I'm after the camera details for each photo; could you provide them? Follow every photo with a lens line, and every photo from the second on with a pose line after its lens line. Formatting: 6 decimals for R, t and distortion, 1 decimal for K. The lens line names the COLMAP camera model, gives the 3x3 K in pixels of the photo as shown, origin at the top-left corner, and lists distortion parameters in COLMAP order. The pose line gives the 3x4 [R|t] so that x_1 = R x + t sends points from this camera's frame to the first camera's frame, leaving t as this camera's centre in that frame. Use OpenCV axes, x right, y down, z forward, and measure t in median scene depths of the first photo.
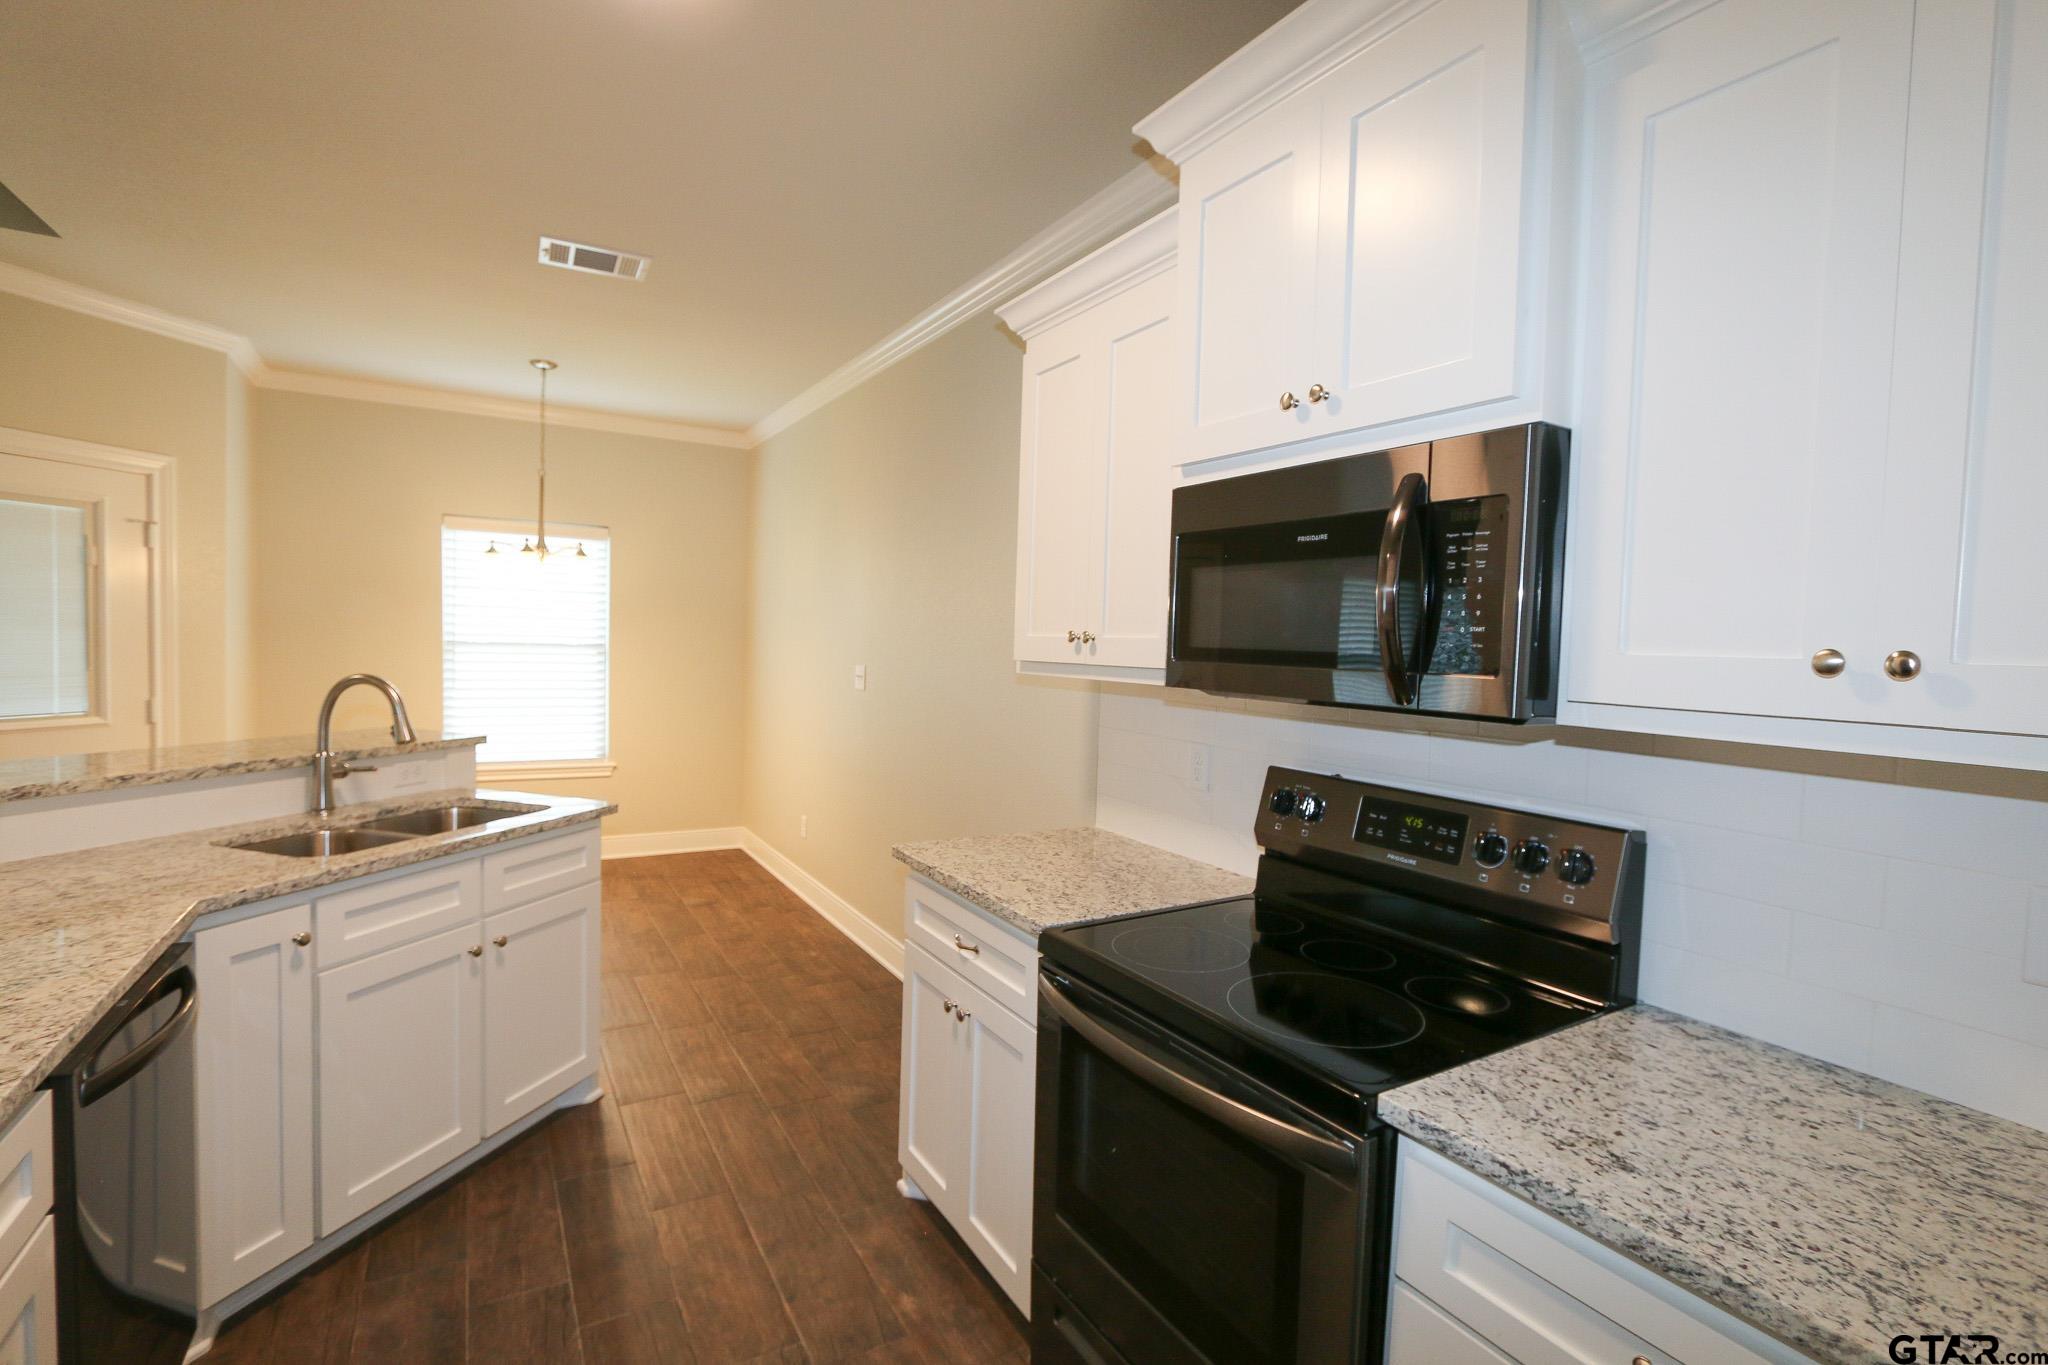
lens RADIAL K [[943.0, 0, 1019.2], [0, 943.0, 687.2], [0, 0, 1]] dist [-0.018047, 0.001242]
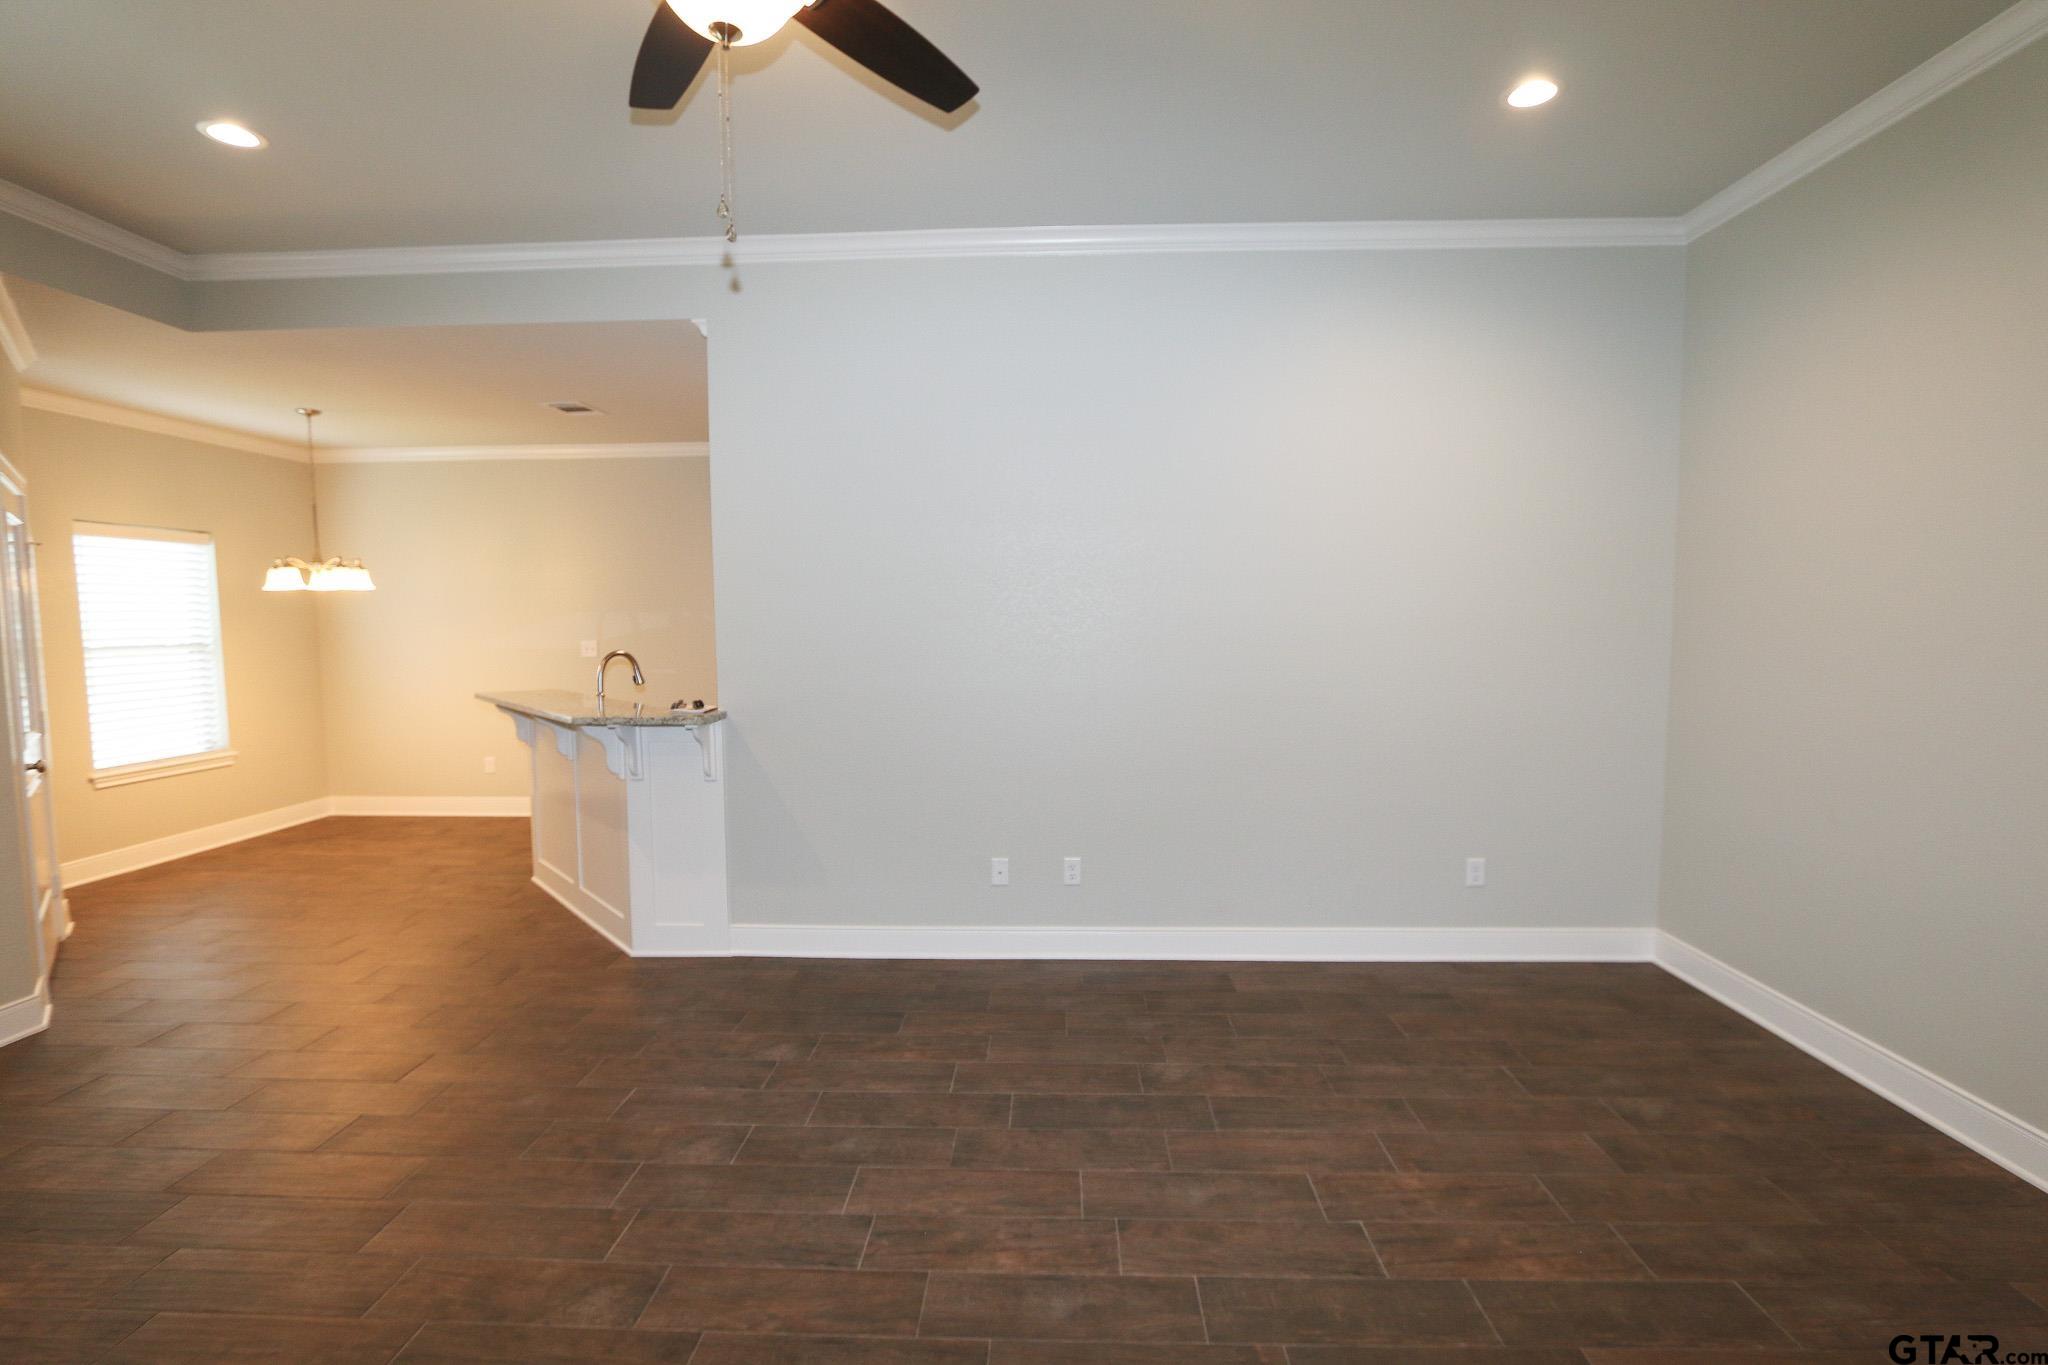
lens RADIAL K [[943.0, 0, 1015.7], [0, 943.0, 685.1], [0, 0, 1]] dist [-0.018047, 0.001242]
pose [[0.543989, -0.102095, 0.832858, -0.918033], [0.068880, 0.994654, 0.076939, -0.018192], [-0.836260, 0.015513, 0.548113, -0.373176]]
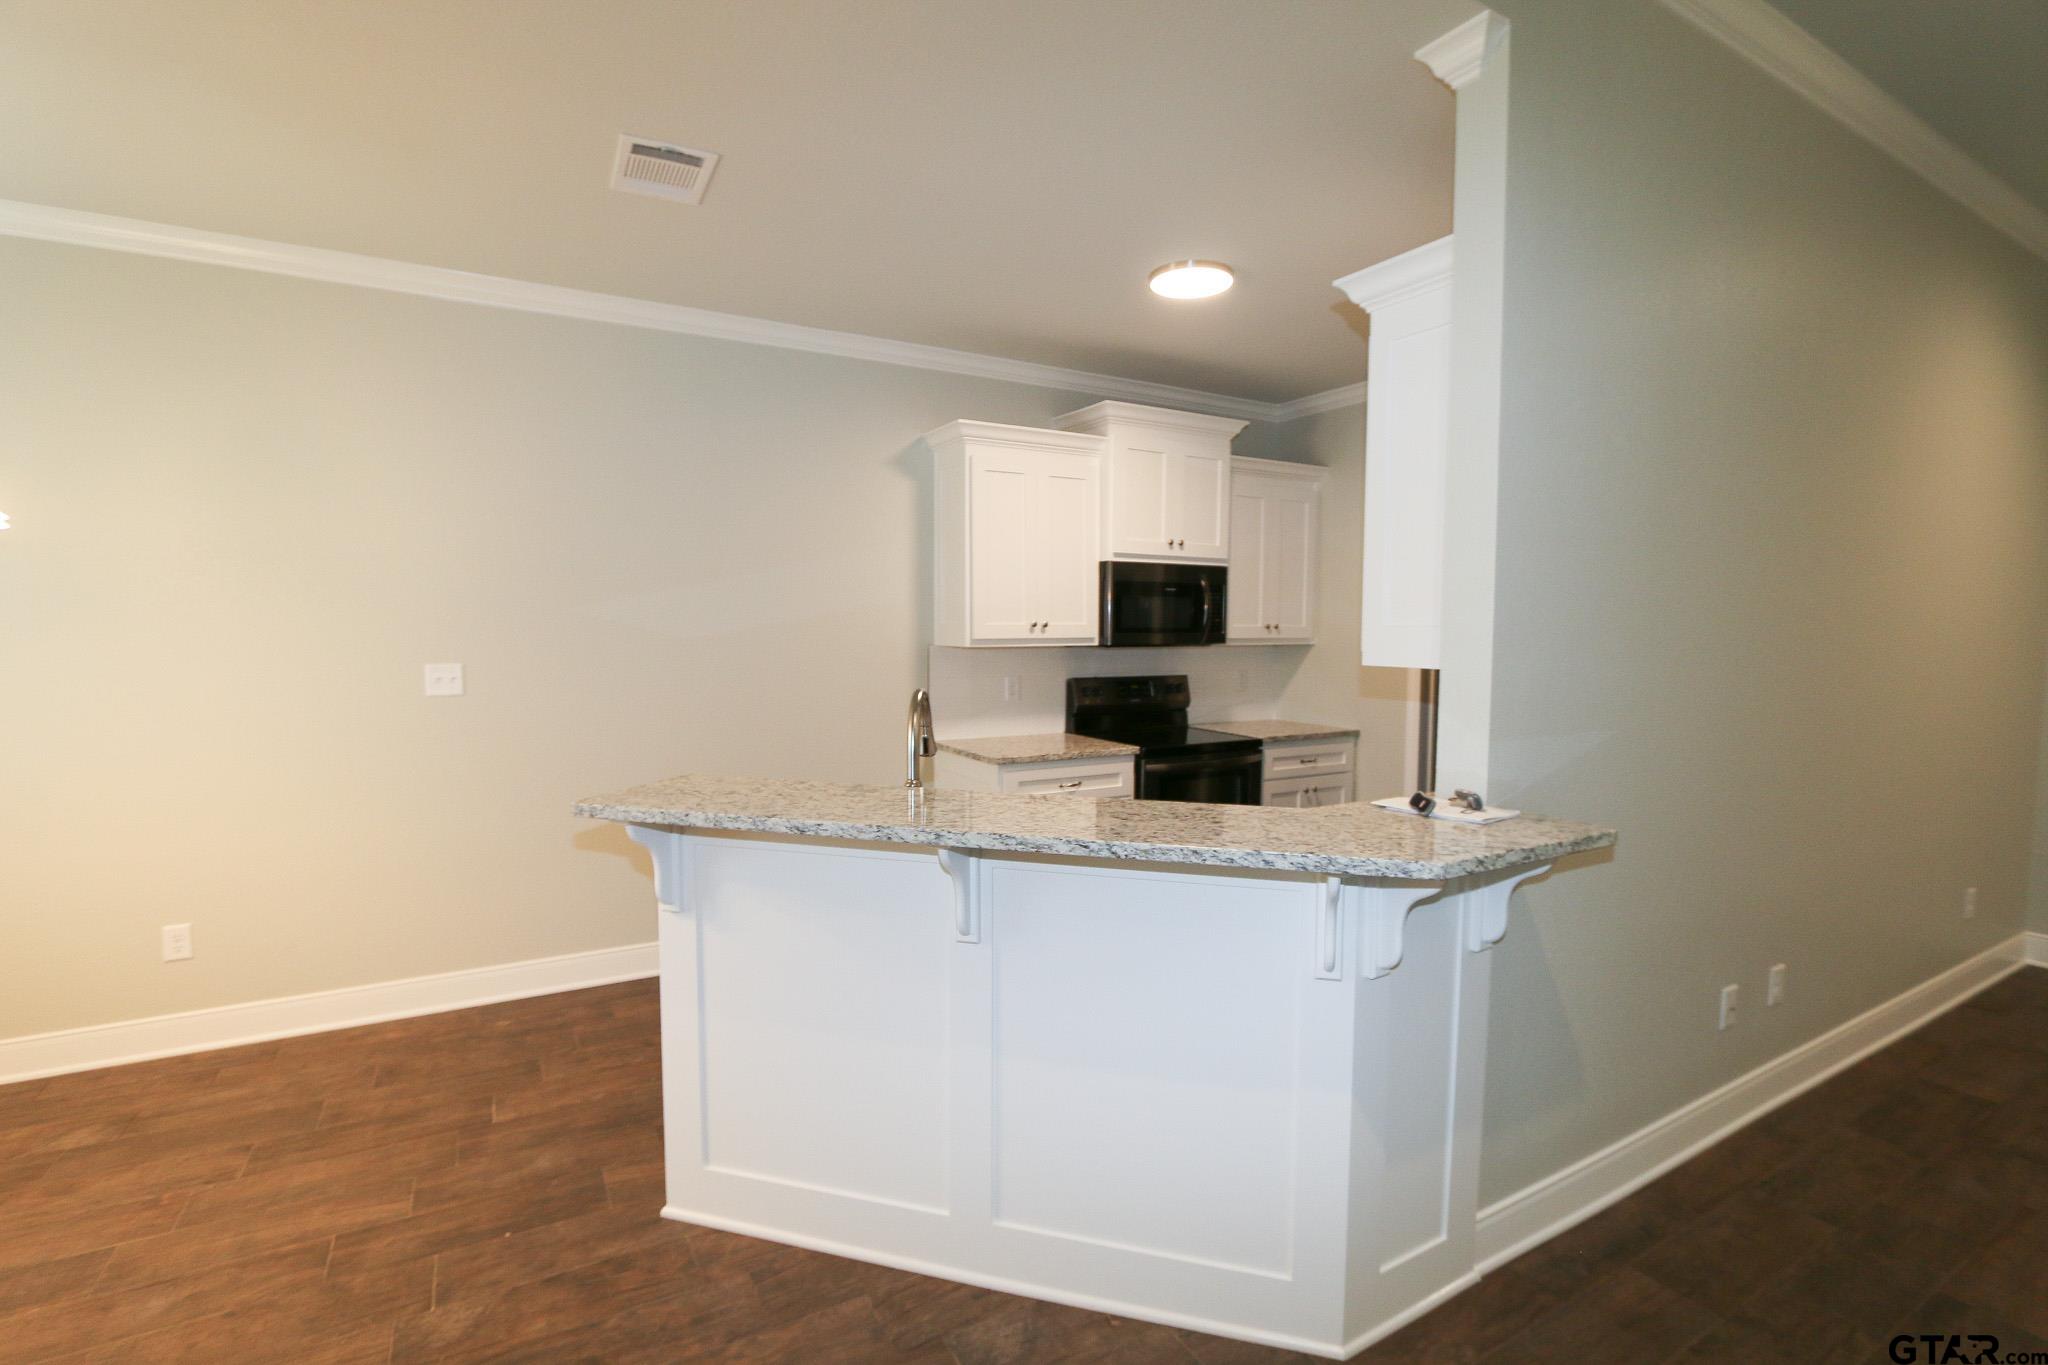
lens RADIAL K [[943.0, 0, 1023.4], [0, 943.0, 686.2], [0, 0, 1]] dist [-0.018047, 0.001242]
pose [[0.009320, -0.103857, 0.994549, -0.797168], [0.044767, 0.993638, 0.103343, -0.054929], [-0.998954, 0.043560, 0.013910, 0.426566]]
